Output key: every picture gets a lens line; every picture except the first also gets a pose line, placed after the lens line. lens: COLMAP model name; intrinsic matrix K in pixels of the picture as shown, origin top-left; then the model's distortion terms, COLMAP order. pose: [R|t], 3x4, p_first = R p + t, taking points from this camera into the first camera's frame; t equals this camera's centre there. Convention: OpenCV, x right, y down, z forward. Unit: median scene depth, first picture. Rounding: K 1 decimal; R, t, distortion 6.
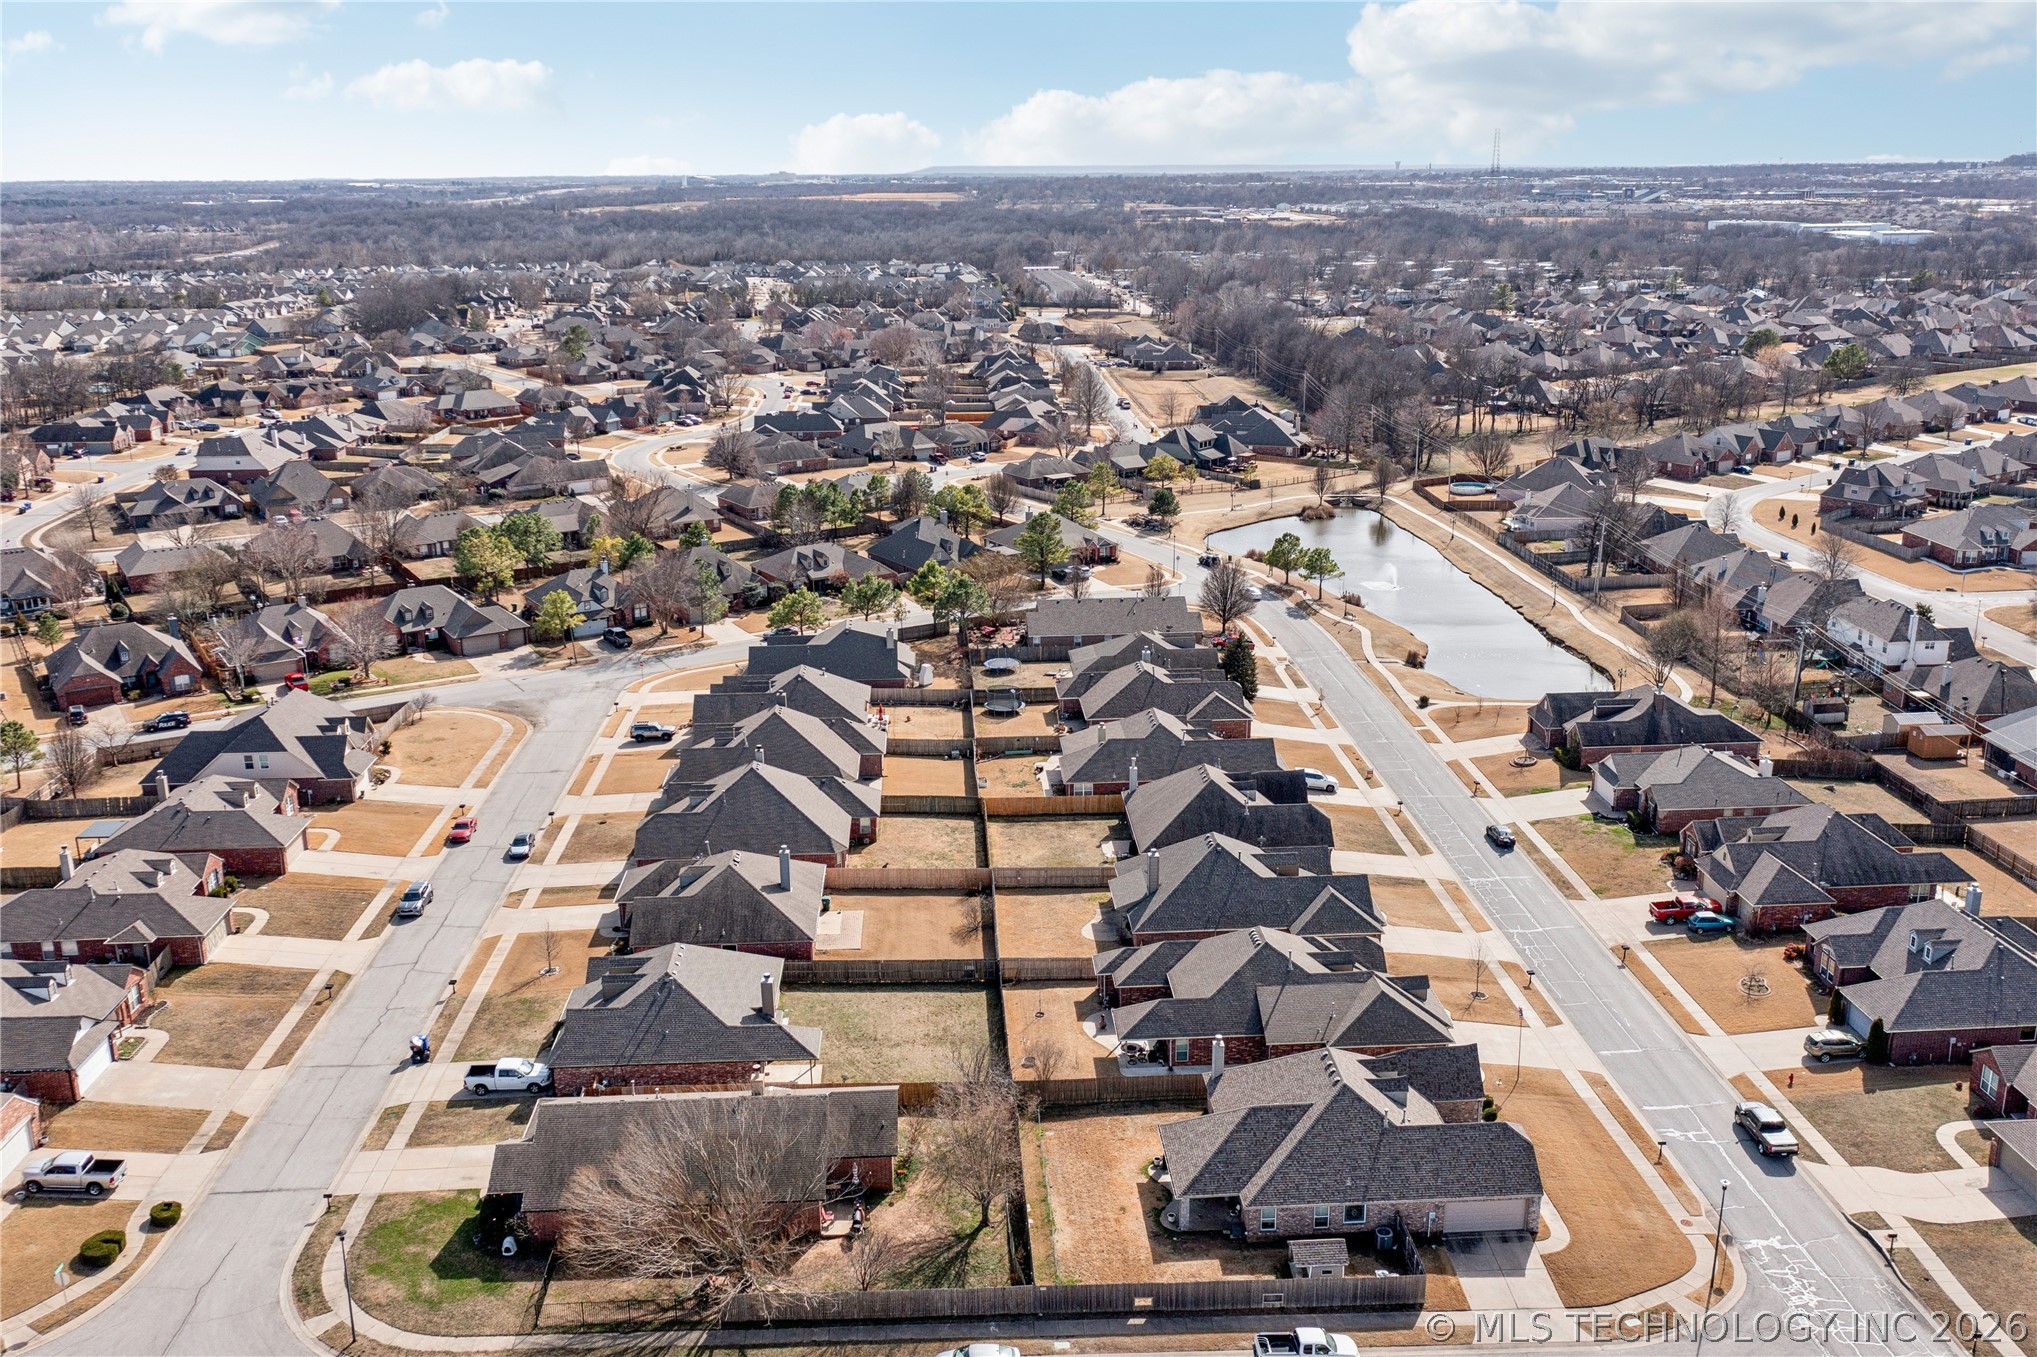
lens RADIAL K [[1643.6, 0, 1018.5], [0, 1643.6, 678.5], [0, 0, 1]] dist [-0.003881, -0.001733]
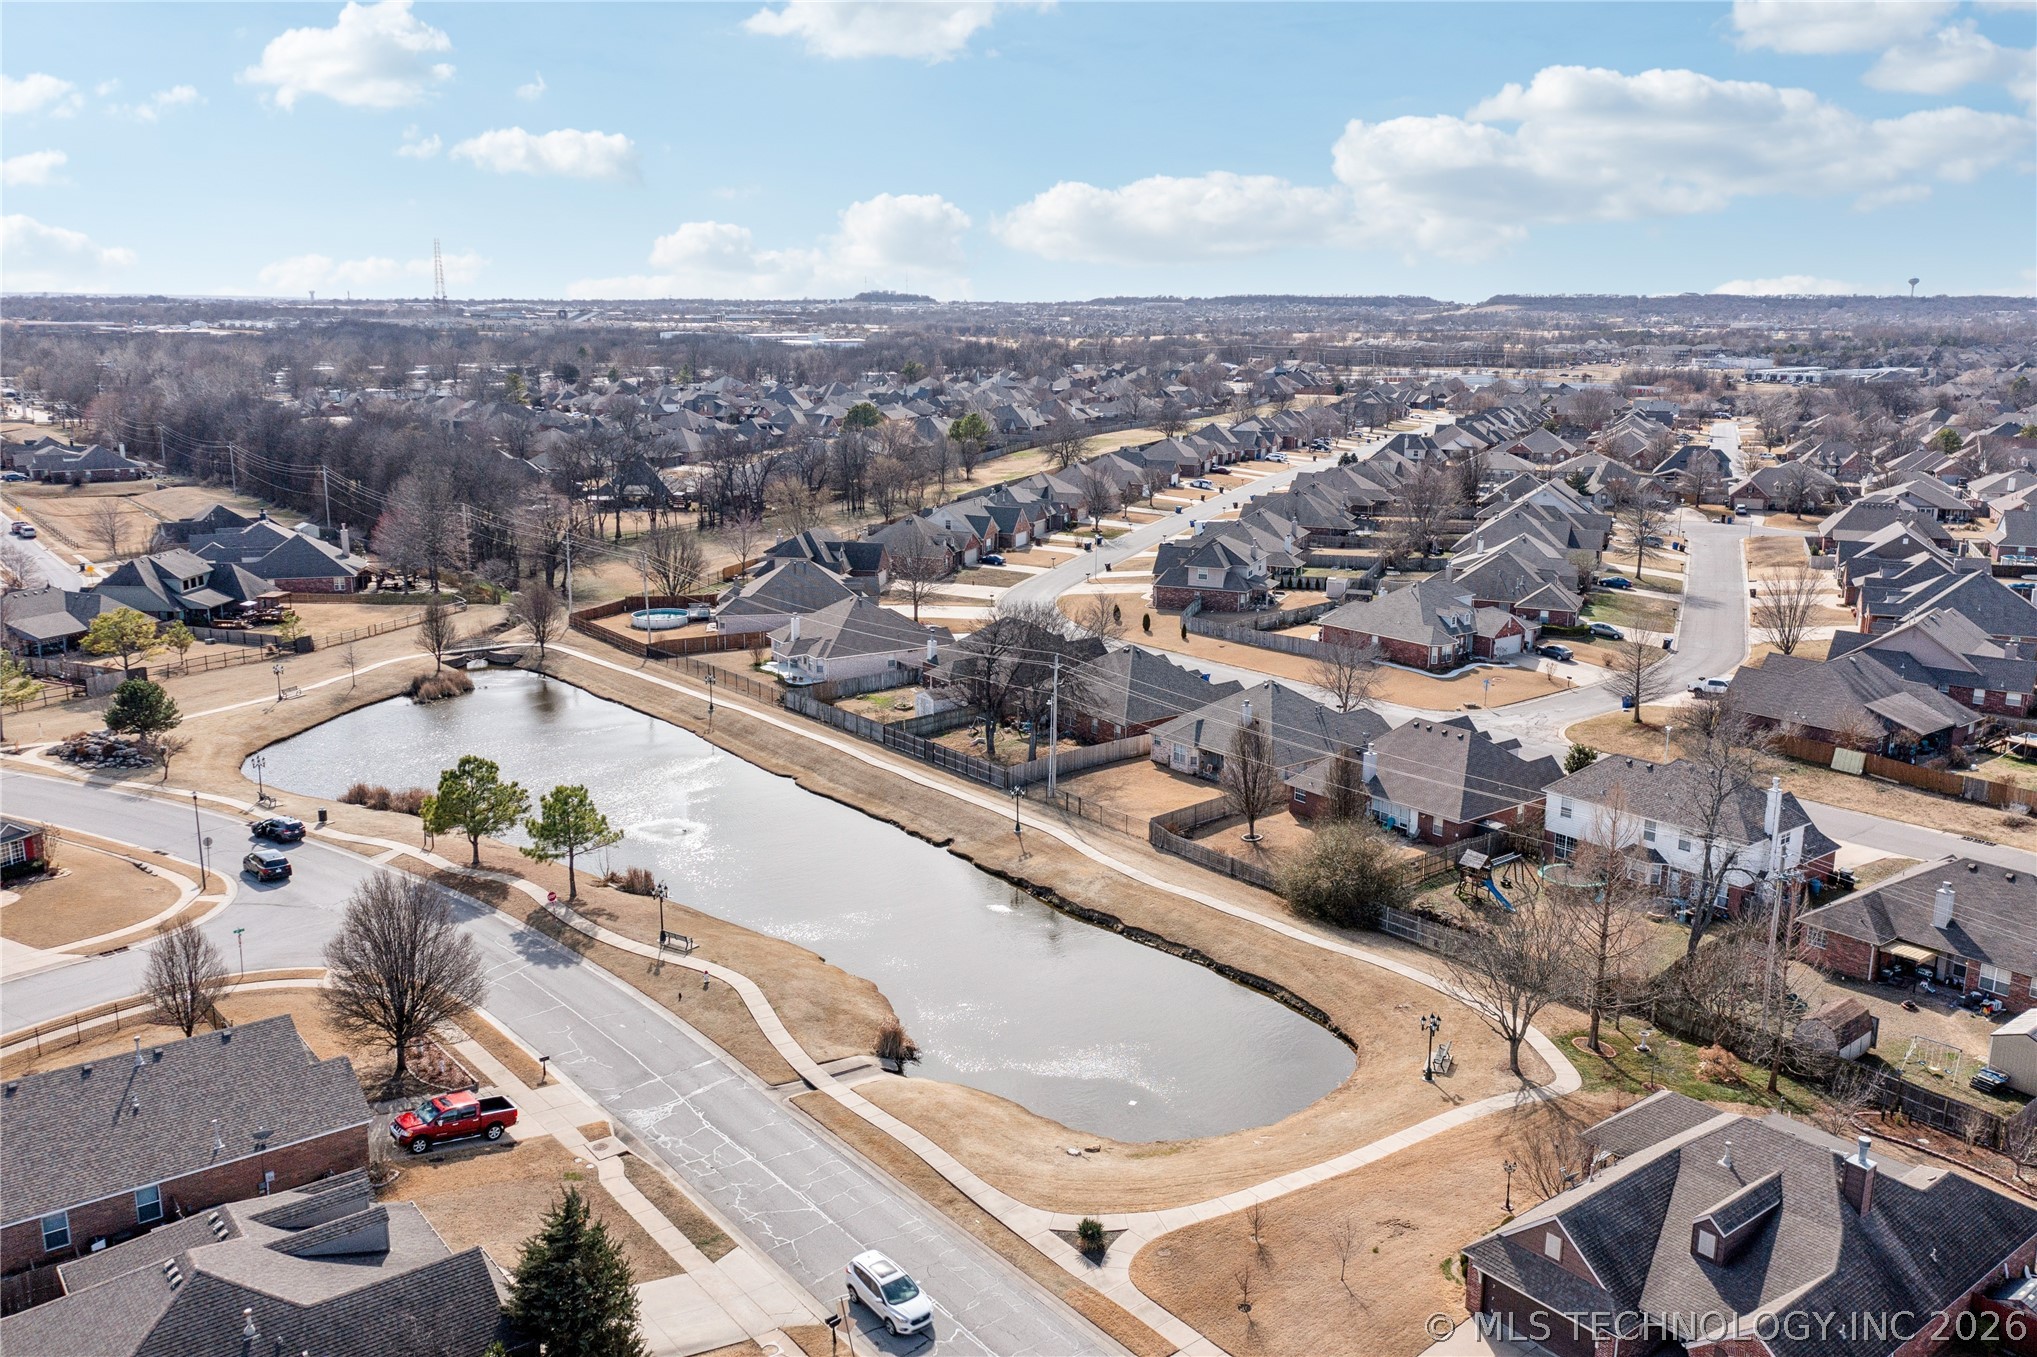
lens RADIAL K [[1643.6, 0, 1018.5], [0, 1643.6, 678.5], [0, 0, 1]] dist [-0.003881, -0.001733]
pose [[0.820477, -0.110588, 0.560882, 0.025191], [0.149137, 0.988543, -0.023254, -0.055370], [-0.551884, 0.102727, 0.827569, 0.385123]]
